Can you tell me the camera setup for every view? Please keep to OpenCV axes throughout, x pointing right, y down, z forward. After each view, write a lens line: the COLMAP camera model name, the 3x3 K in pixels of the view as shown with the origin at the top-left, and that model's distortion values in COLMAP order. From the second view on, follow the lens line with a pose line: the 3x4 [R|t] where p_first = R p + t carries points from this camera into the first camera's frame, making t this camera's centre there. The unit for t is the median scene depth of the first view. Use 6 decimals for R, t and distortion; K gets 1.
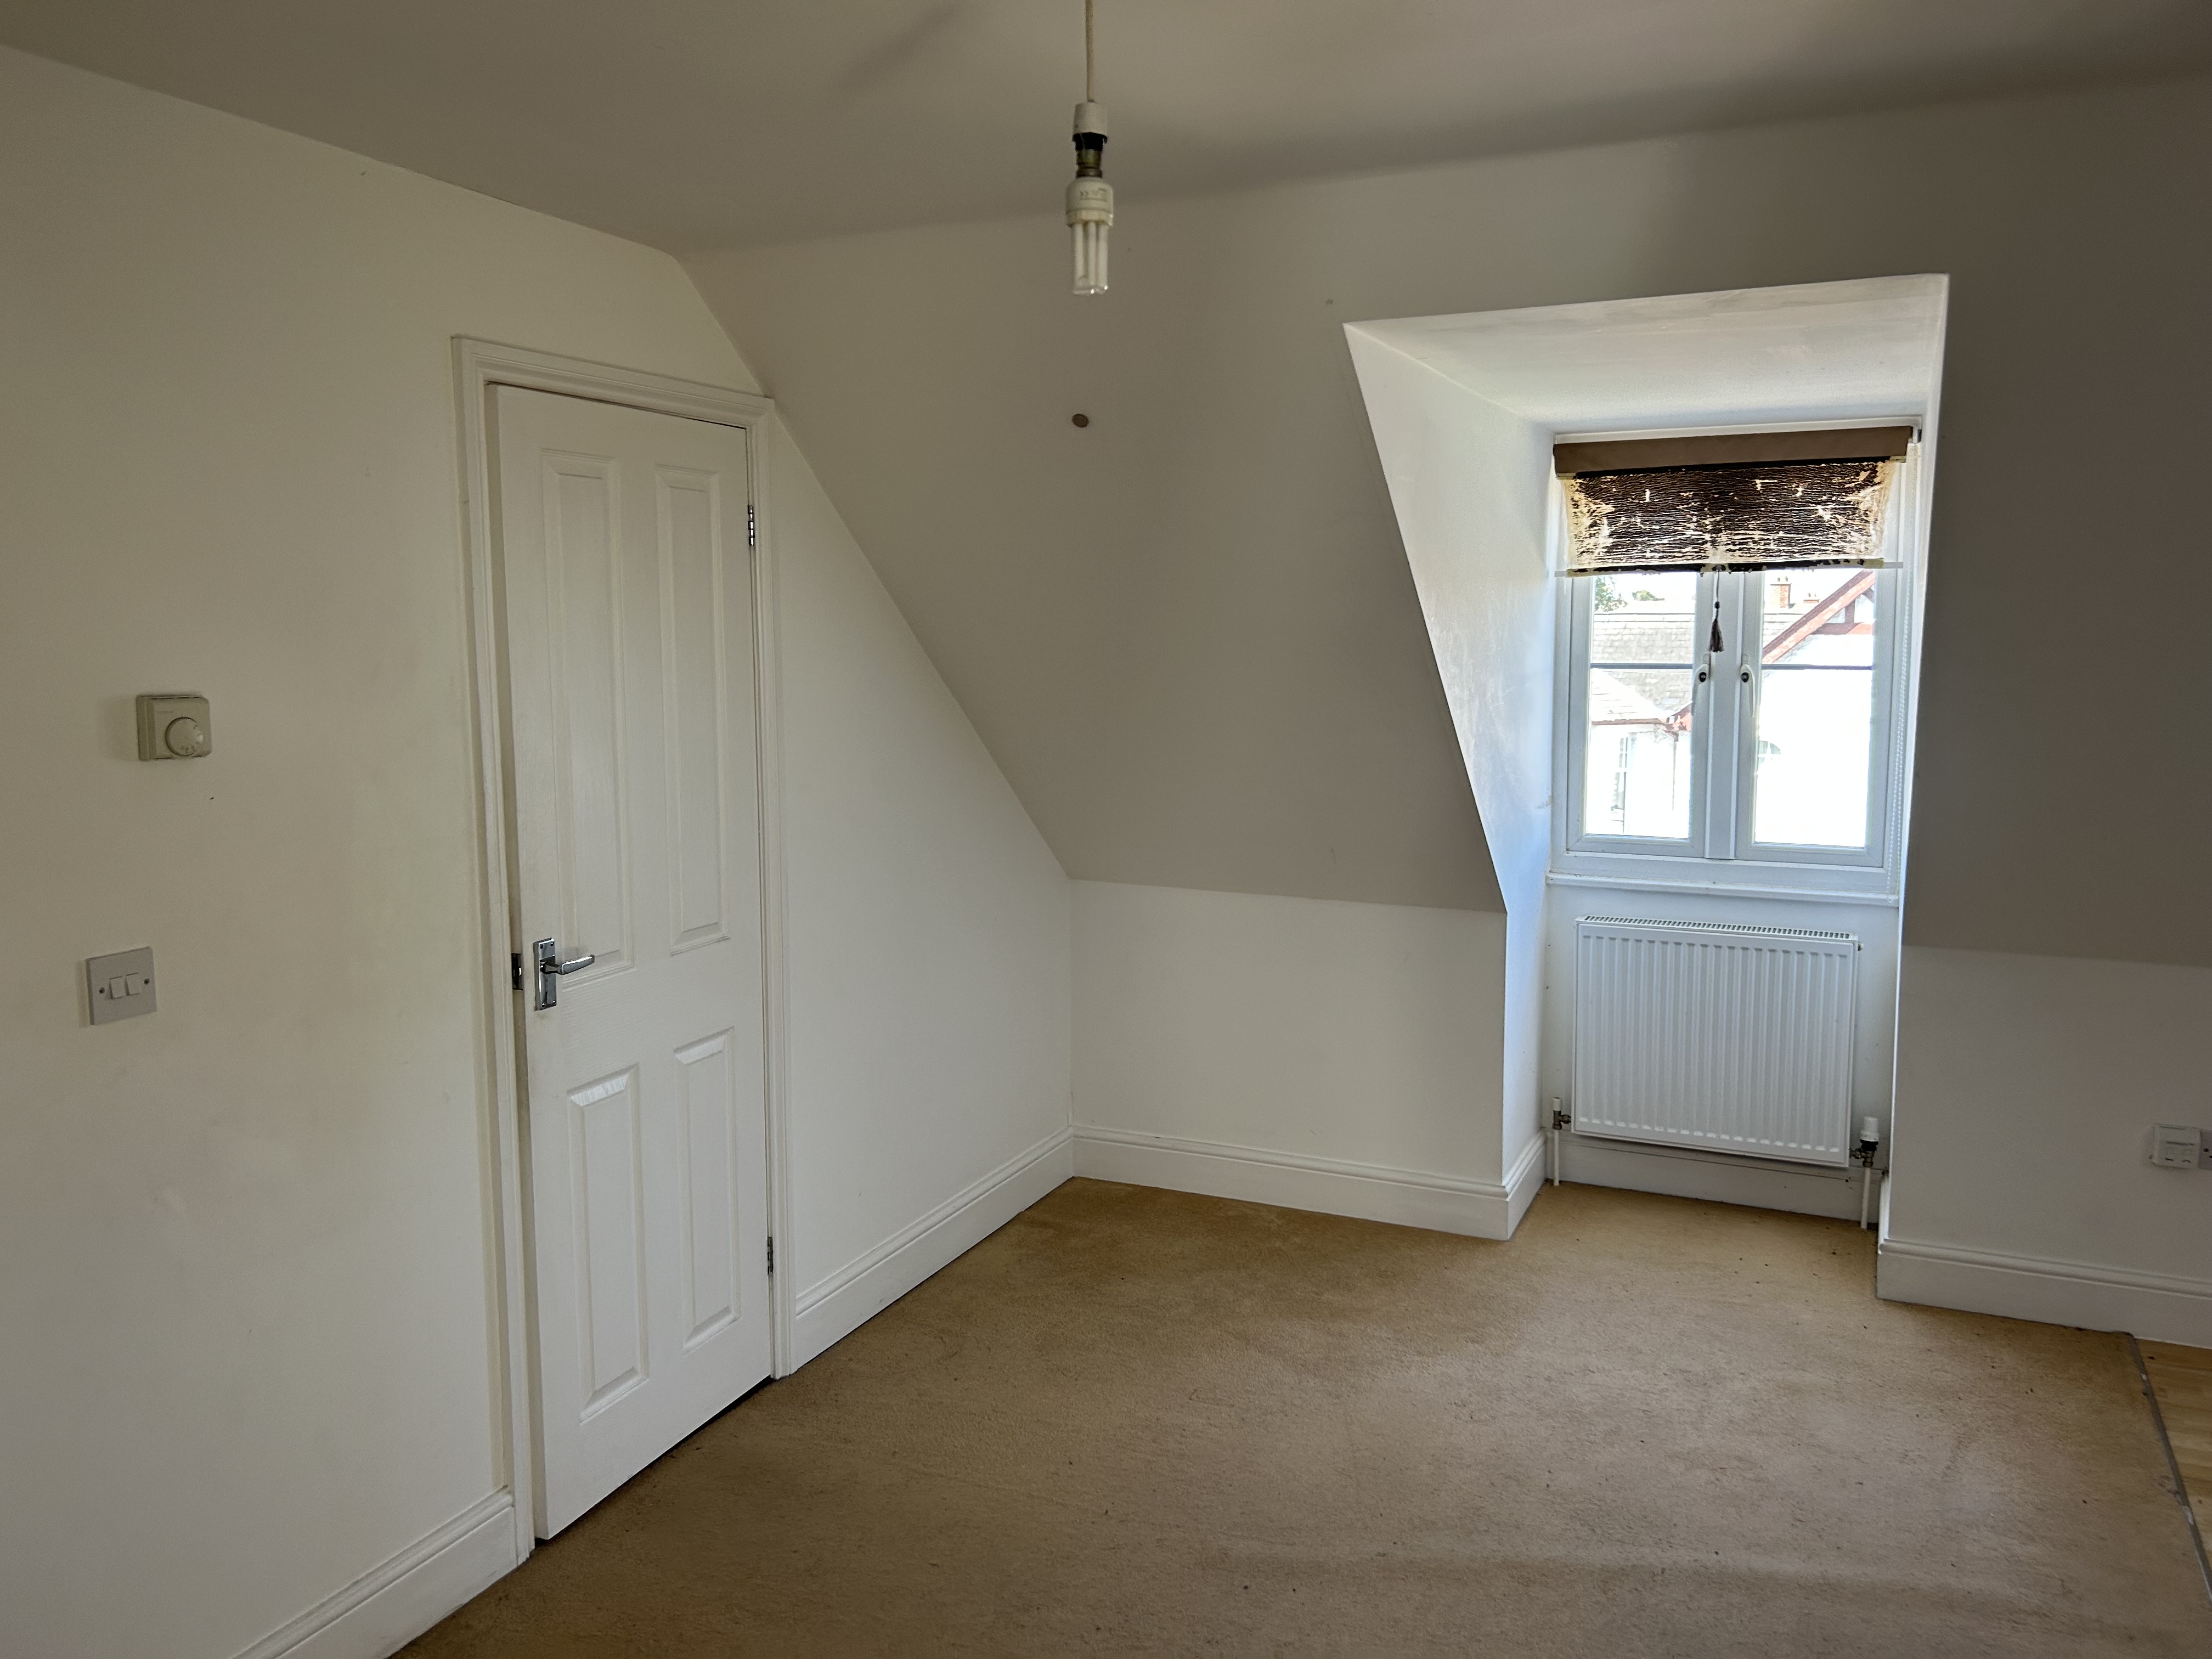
lens RADIAL K [[1683.1, 0, 1102.8], [0, 1683.1, 793.3], [0, 0, 1]] dist [0.059780, -0.064499]
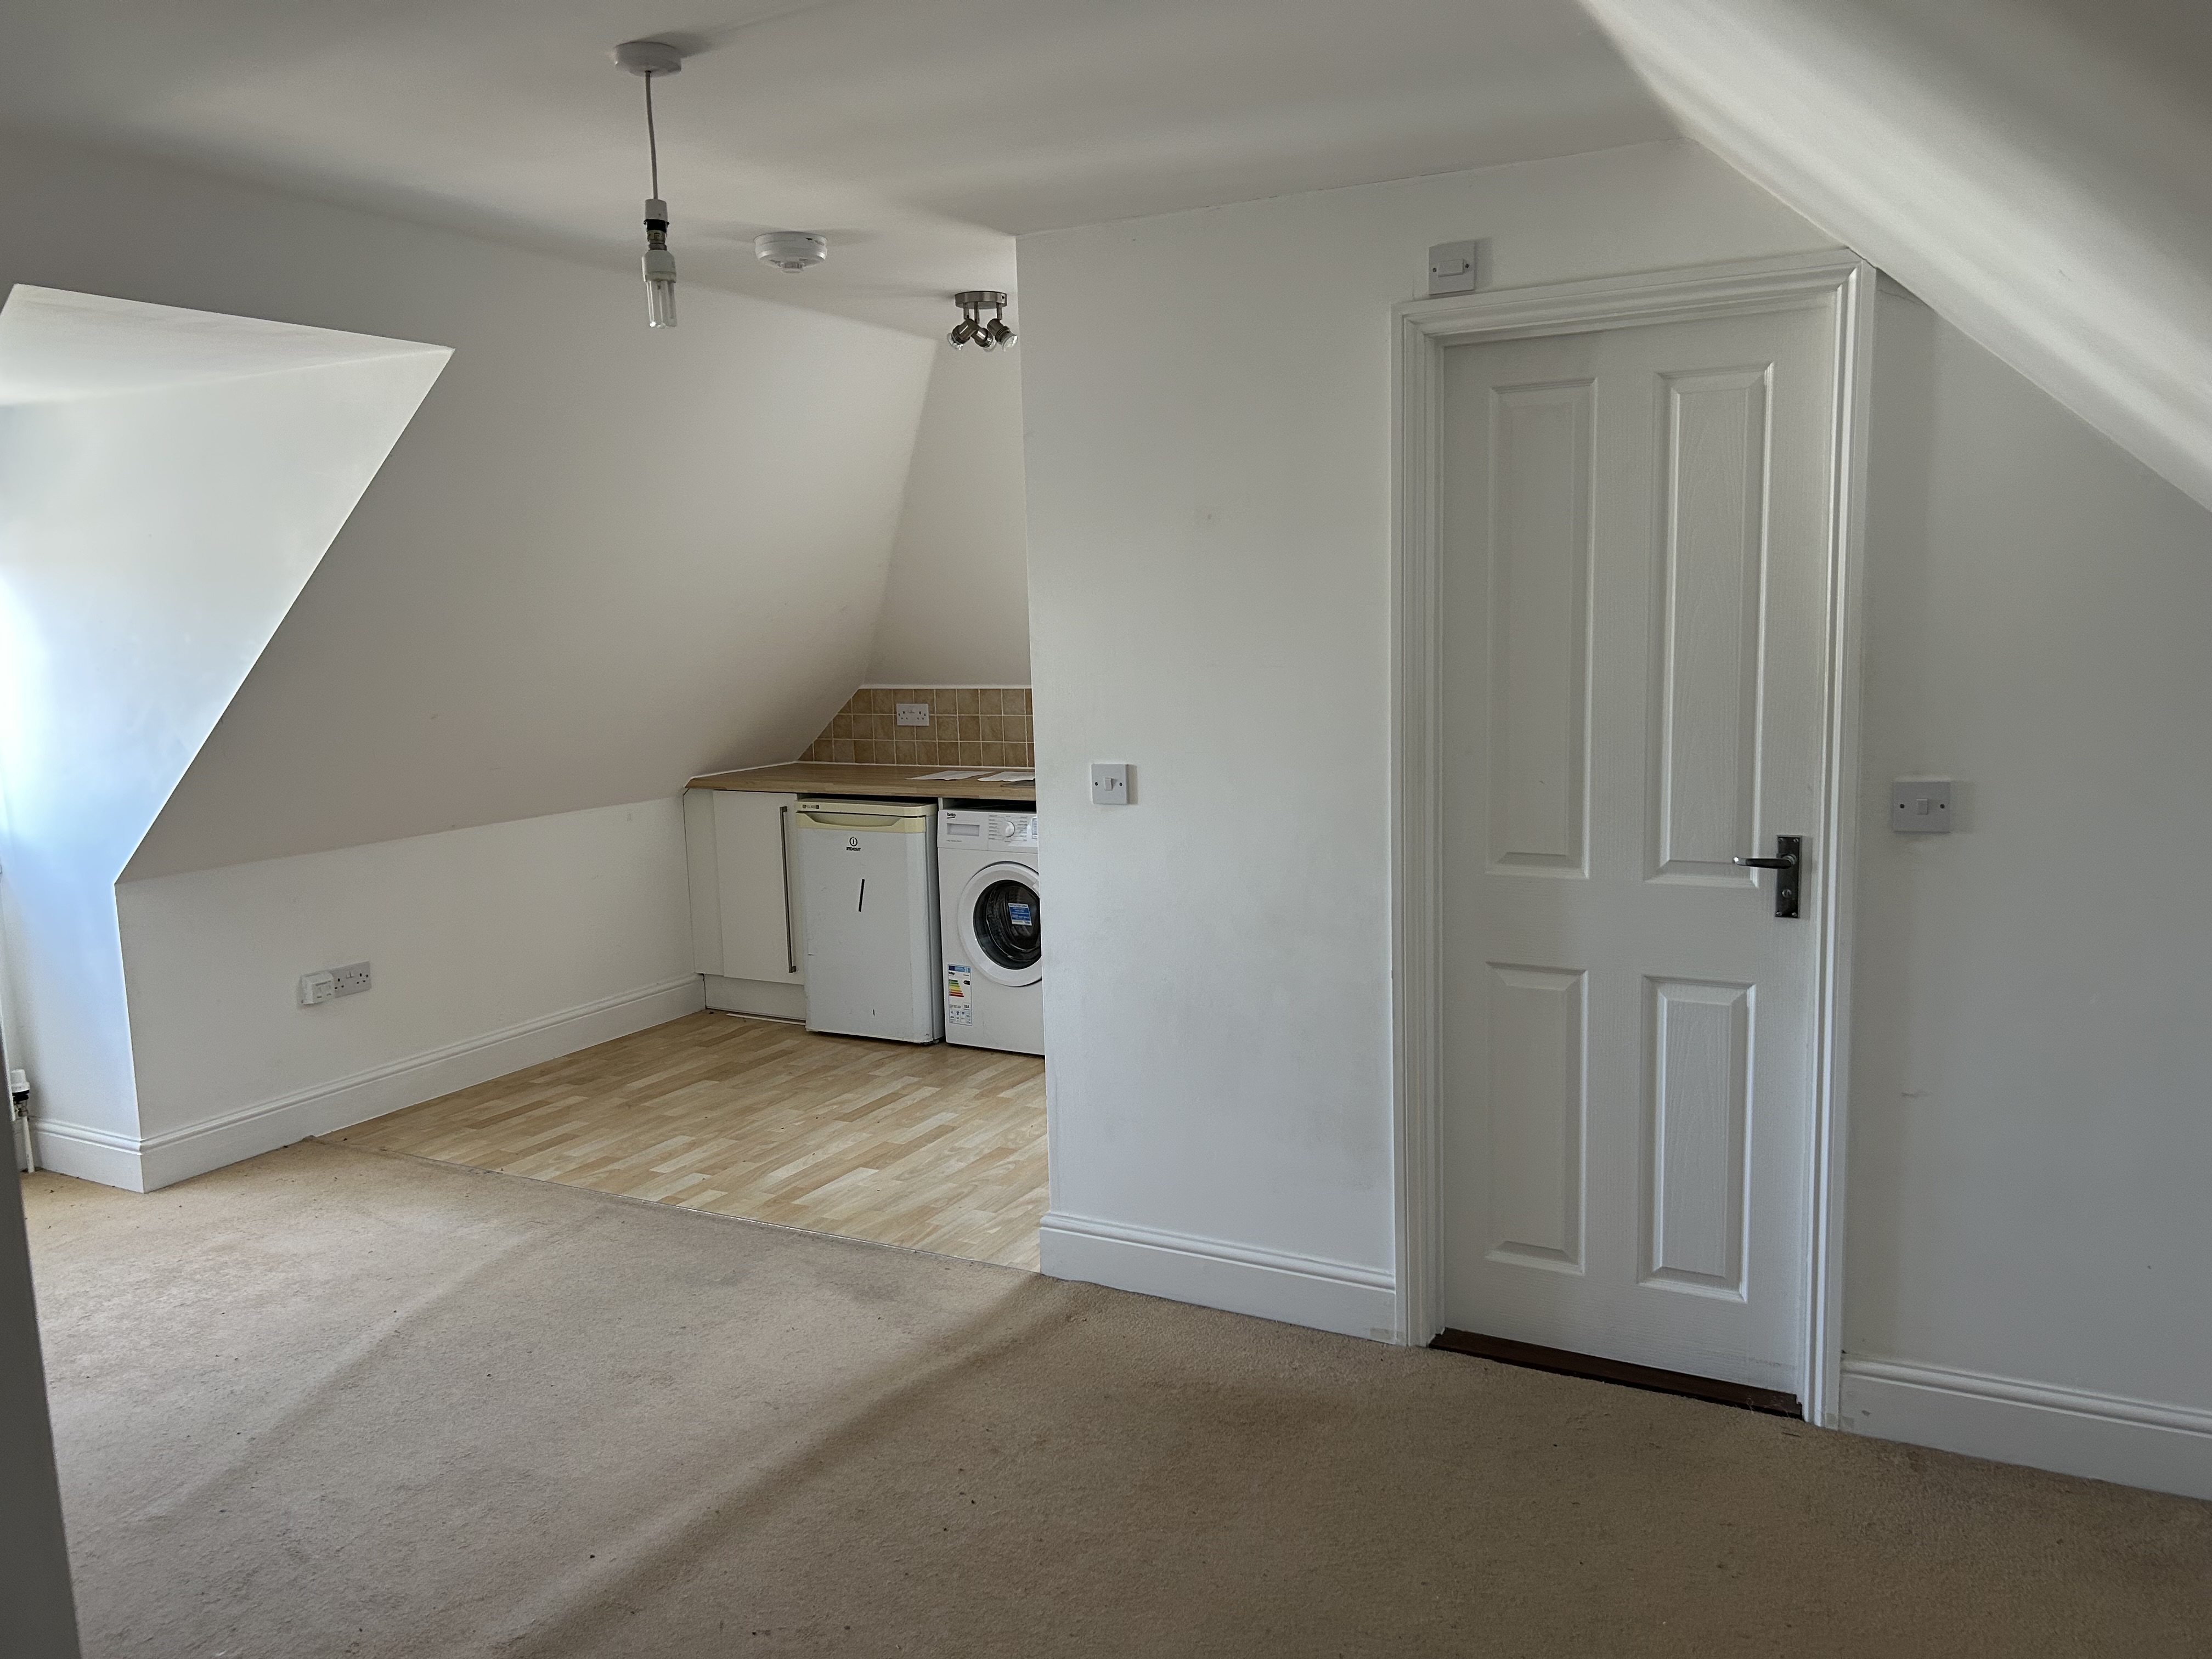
lens RADIAL K [[1701.1, 0, 1106.0], [0, 1701.1, 829.5], [0, 0, 1]] dist [0.160399, -0.200825]
pose [[0.063716, -0.132084, 0.989189, -0.593179], [0.136301, 0.983066, 0.122487, -0.001344], [-0.988616, 0.127023, 0.080640, 0.215720]]
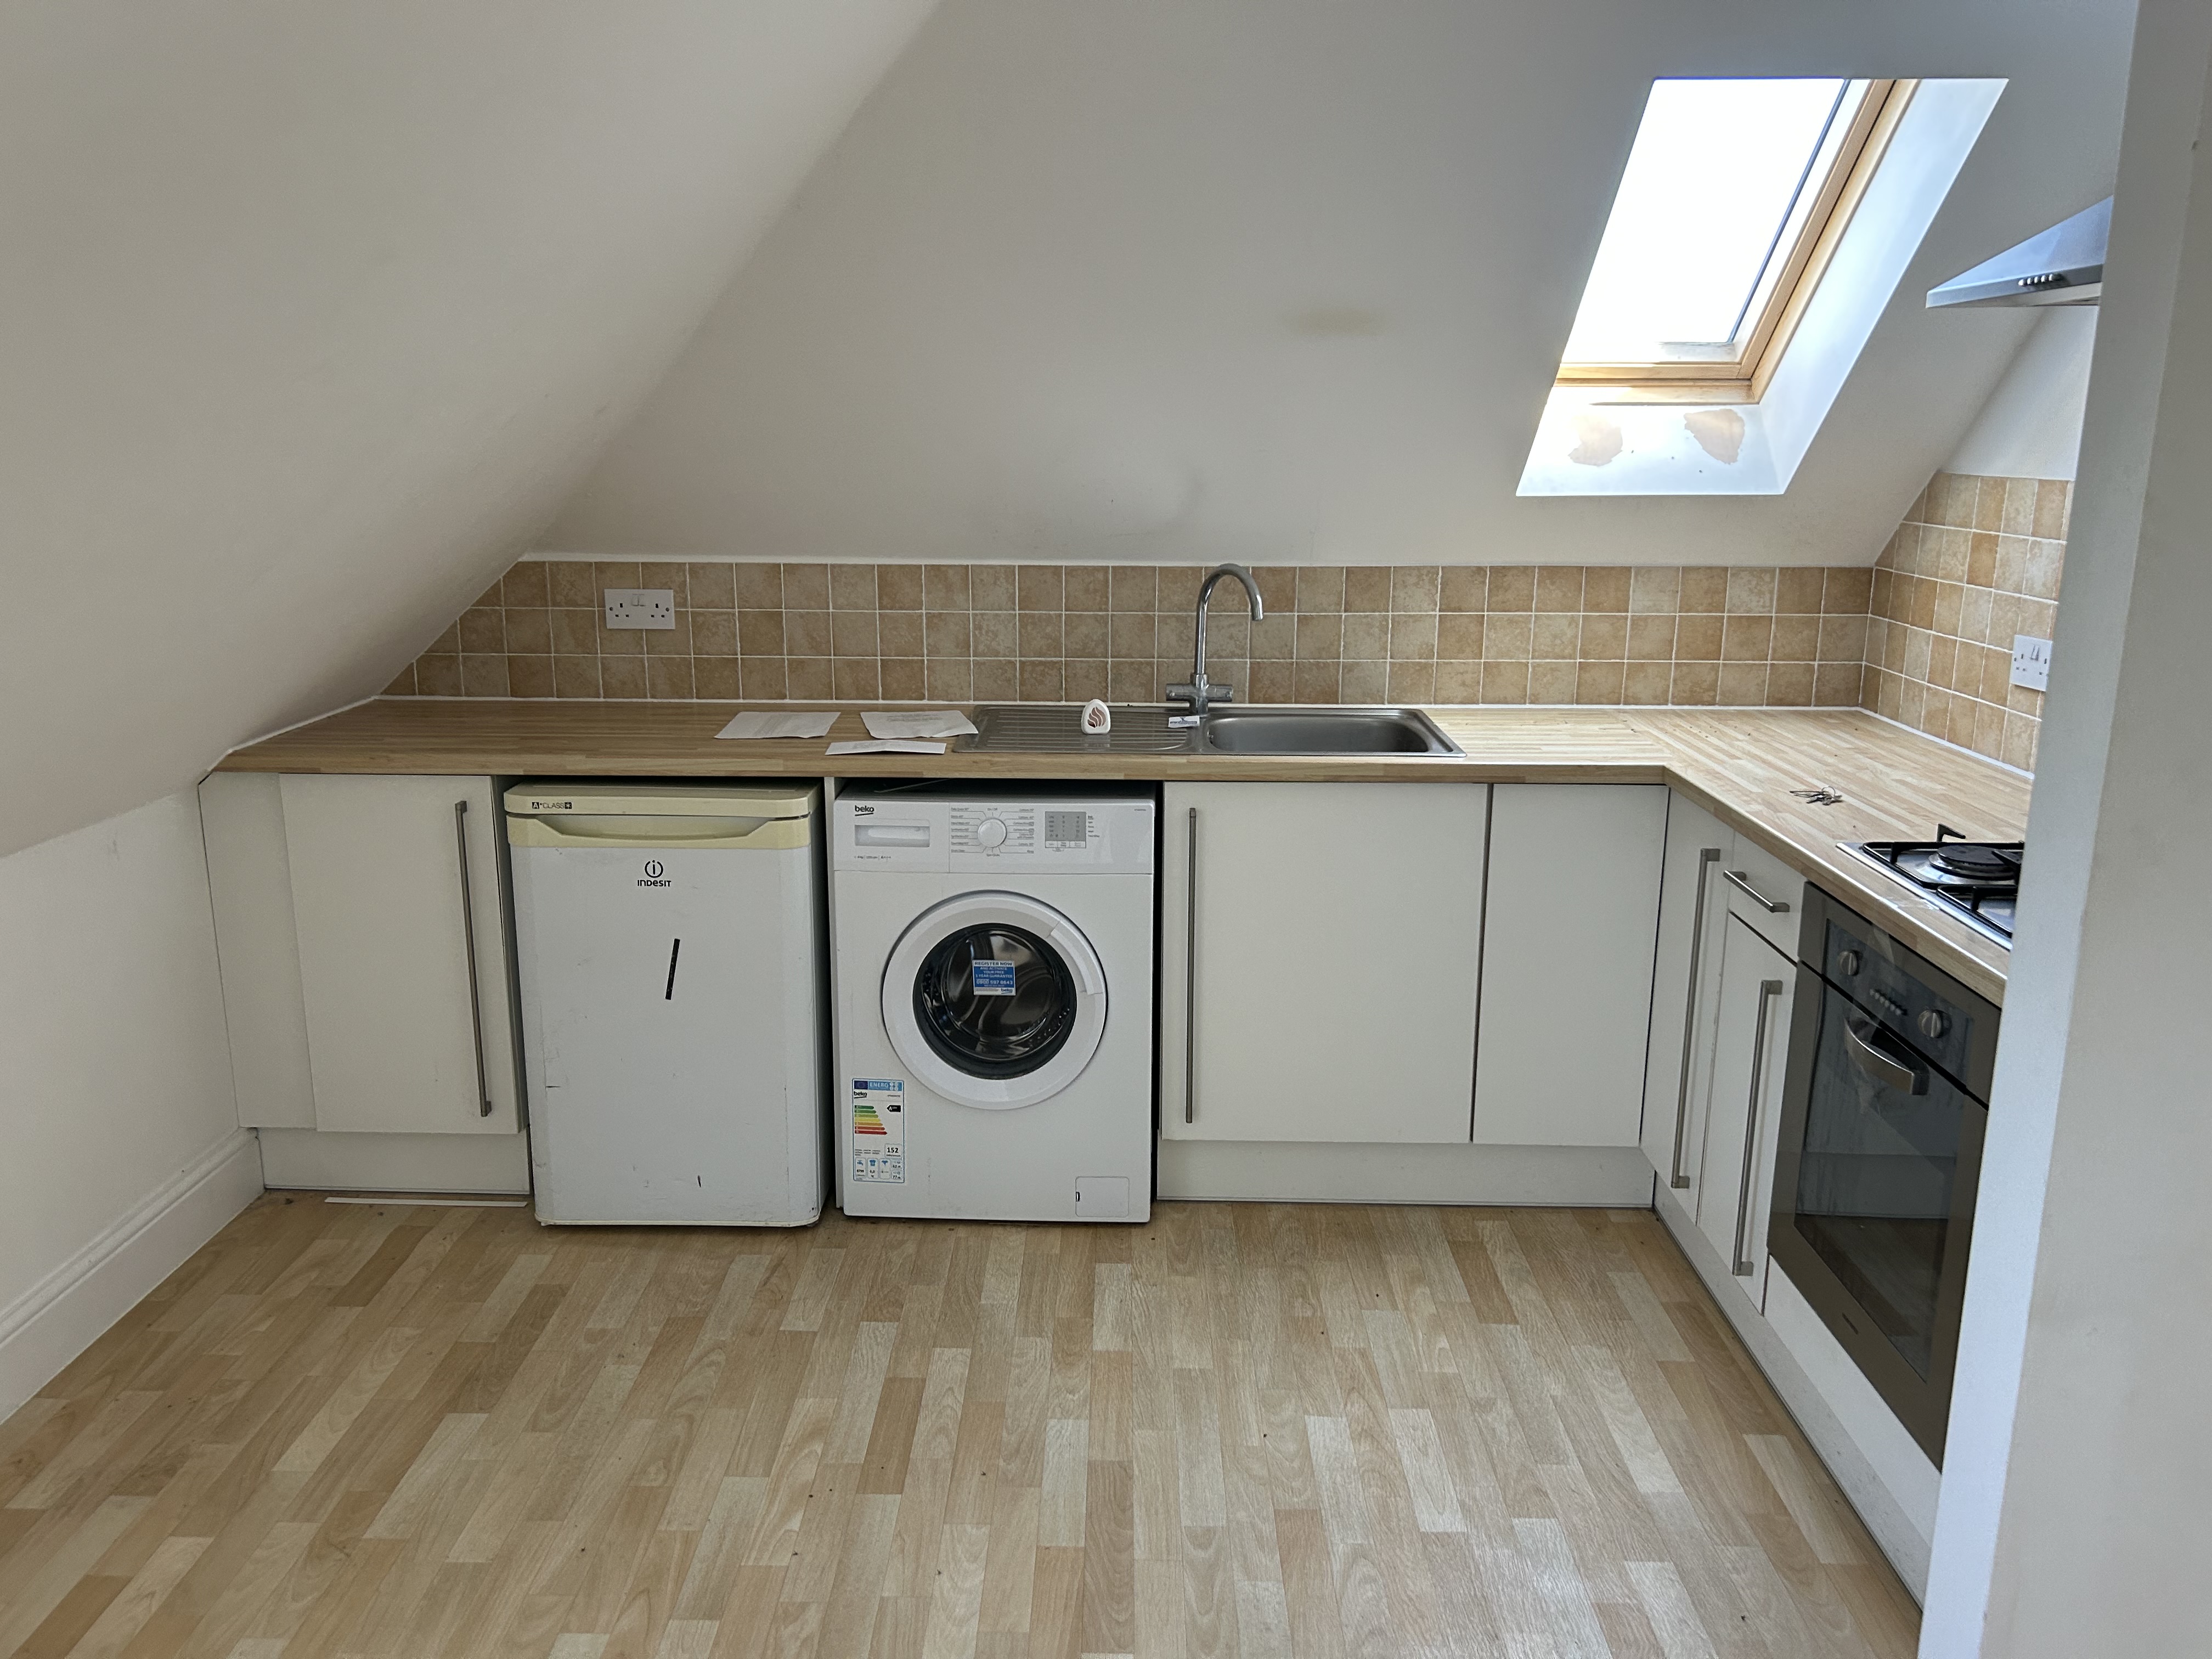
lens RADIAL K [[1683.1, 0, 1102.8], [0, 1683.1, 793.3], [0, 0, 1]] dist [0.059780, -0.064499]
pose [[-0.411774, -0.197624, 0.889599, 0.085499], [0.091510, 0.962300, 0.256133, -0.046899], [-0.906679, 0.186877, -0.378166, 0.639341]]
